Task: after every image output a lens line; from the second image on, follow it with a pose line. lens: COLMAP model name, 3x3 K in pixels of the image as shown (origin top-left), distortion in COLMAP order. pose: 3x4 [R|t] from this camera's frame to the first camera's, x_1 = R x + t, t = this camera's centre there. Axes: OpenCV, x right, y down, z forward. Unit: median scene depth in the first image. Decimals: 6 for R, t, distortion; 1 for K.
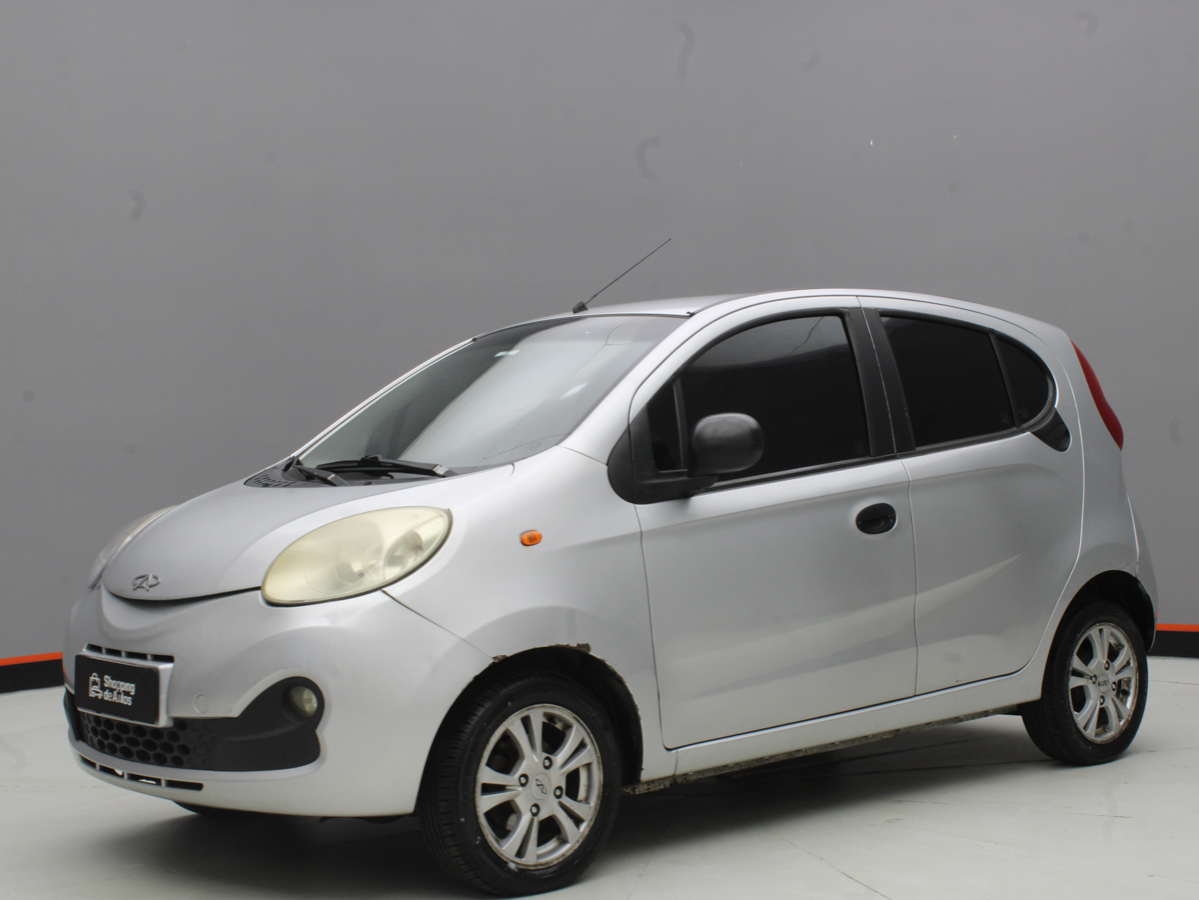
lens RADIAL K [[1870.3, 0, 594.8], [0, 1870.3, 457.9], [0, 0, 1]] dist [-0.086363, 0.000000]
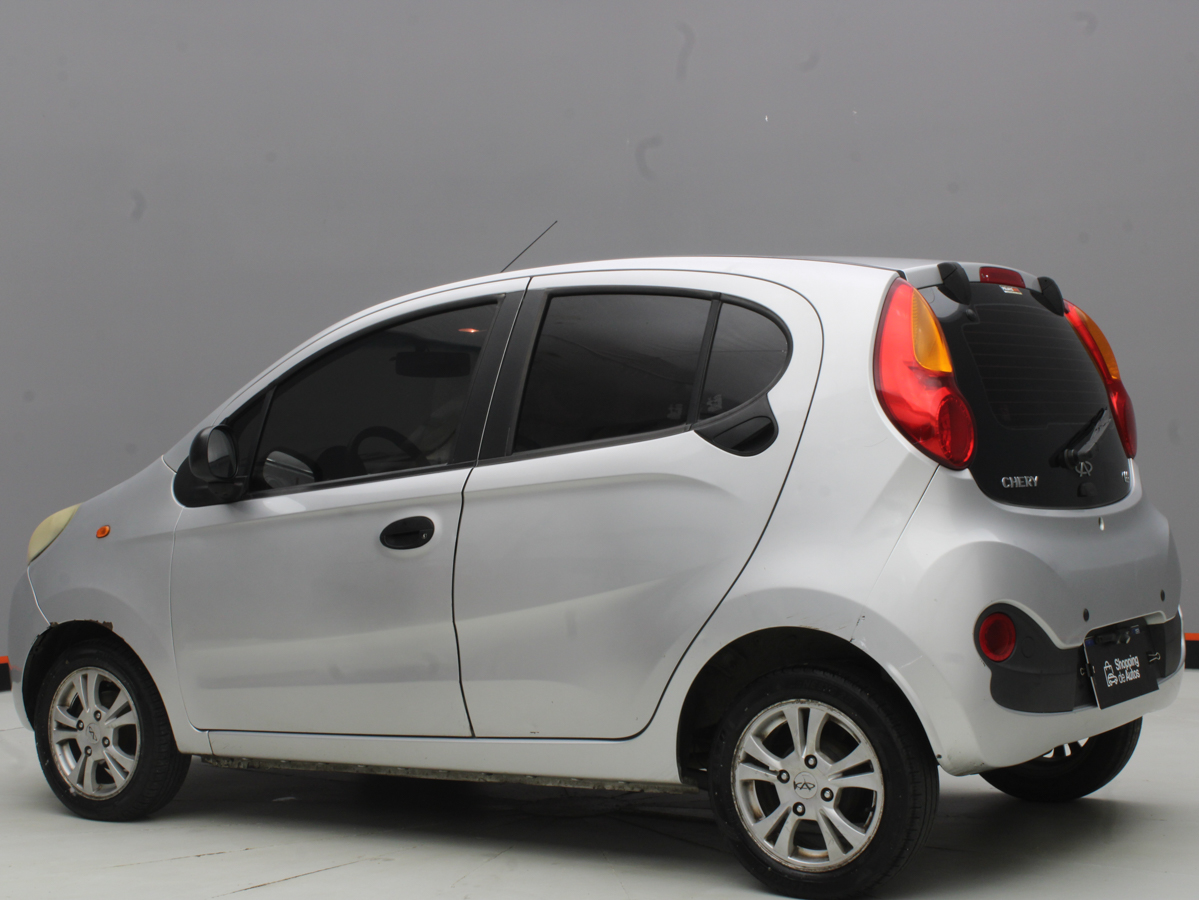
lens RADIAL K [[2028.4, 0, 597.3], [0, 2028.4, 443.0], [0, 0, 1]] dist [-0.081445, 0.000000]
pose [[0.257149, 0.015332, -0.966250, 1.291866], [0.024310, 0.999455, 0.022329, -0.035642], [0.966066, -0.029231, 0.256636, 0.952815]]
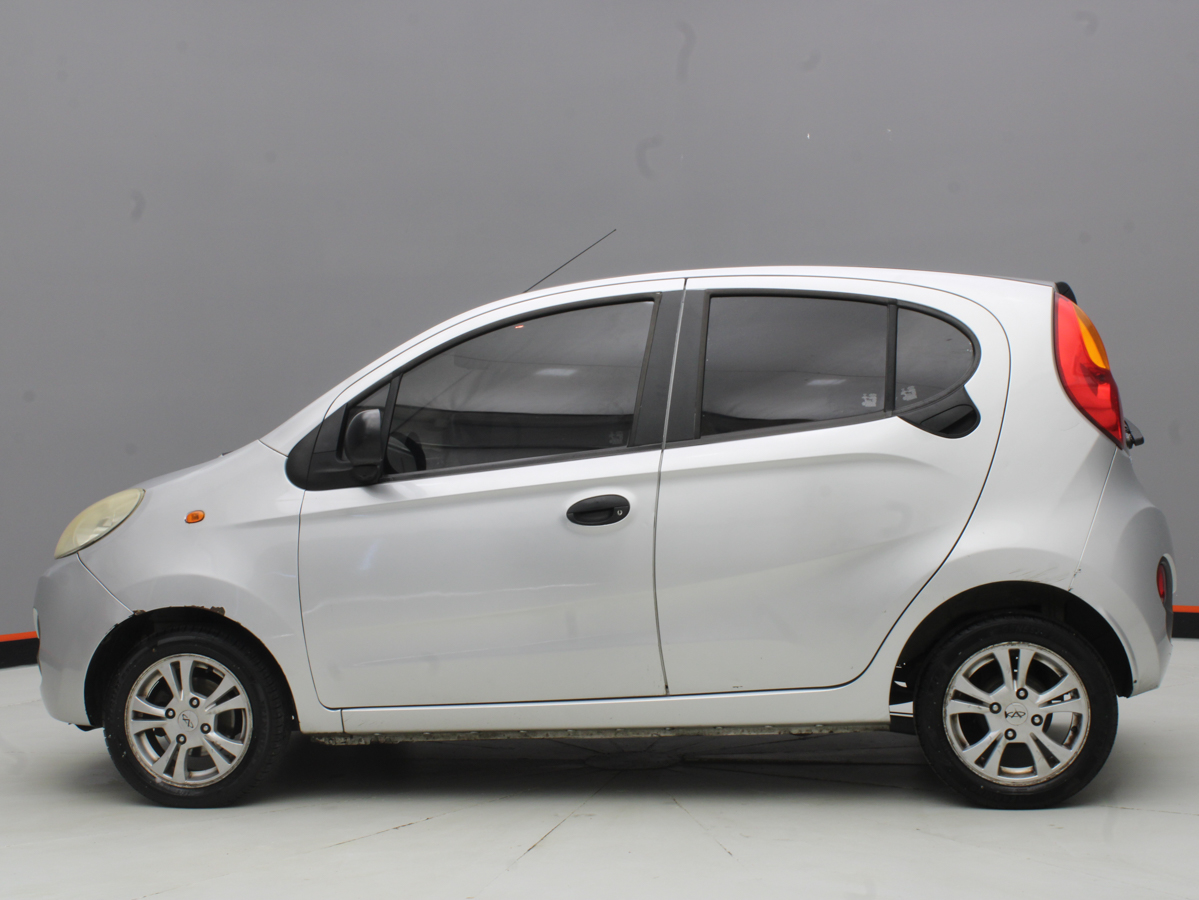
lens RADIAL K [[1870.3, 0, 597.6], [0, 1870.3, 453.1], [0, 0, 1]] dist [-0.086363, 0.000000]
pose [[0.640957, 0.012736, -0.767471, 1.037155], [0.010783, 0.999614, 0.025594, -0.026176], [0.767501, -0.024680, 0.640573, 0.417084]]
